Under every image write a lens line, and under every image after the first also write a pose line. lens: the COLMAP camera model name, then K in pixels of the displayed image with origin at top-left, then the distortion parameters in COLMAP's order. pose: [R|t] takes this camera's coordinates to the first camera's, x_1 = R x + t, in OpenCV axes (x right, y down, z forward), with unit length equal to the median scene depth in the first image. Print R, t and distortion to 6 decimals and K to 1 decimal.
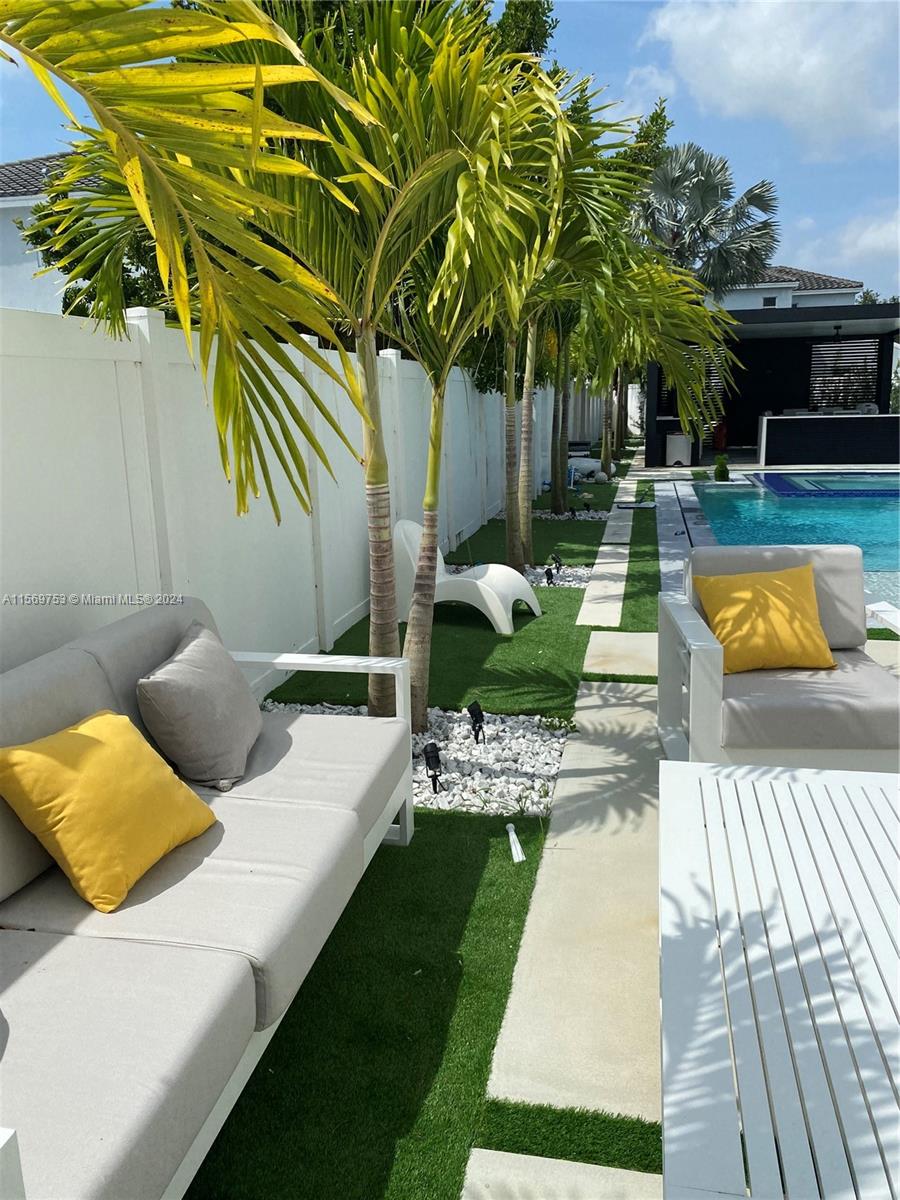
lens RADIAL K [[917.4, 0, 443.2], [0, 917.4, 587.2], [0, 0, 1]] dist [0.041282, -0.049495]
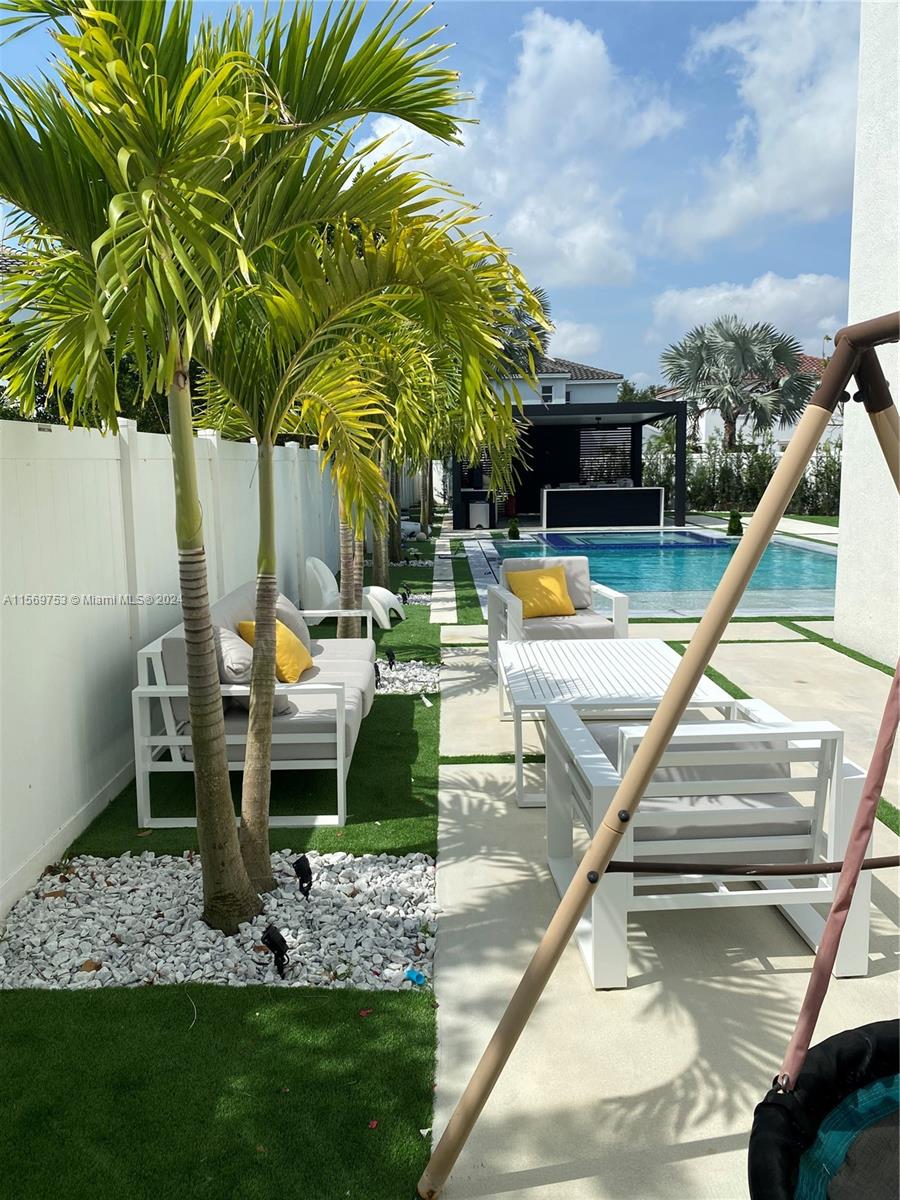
lens RADIAL K [[917.4, 0, 420.7], [0, 917.4, 598.8], [0, 0, 1]] dist [0.041282, -0.049495]
pose [[0.981505, -0.018916, 0.190497, -0.060321], [0.030652, 0.997796, -0.058846, 0.033405], [-0.188965, 0.063597, 0.979922, -0.188955]]
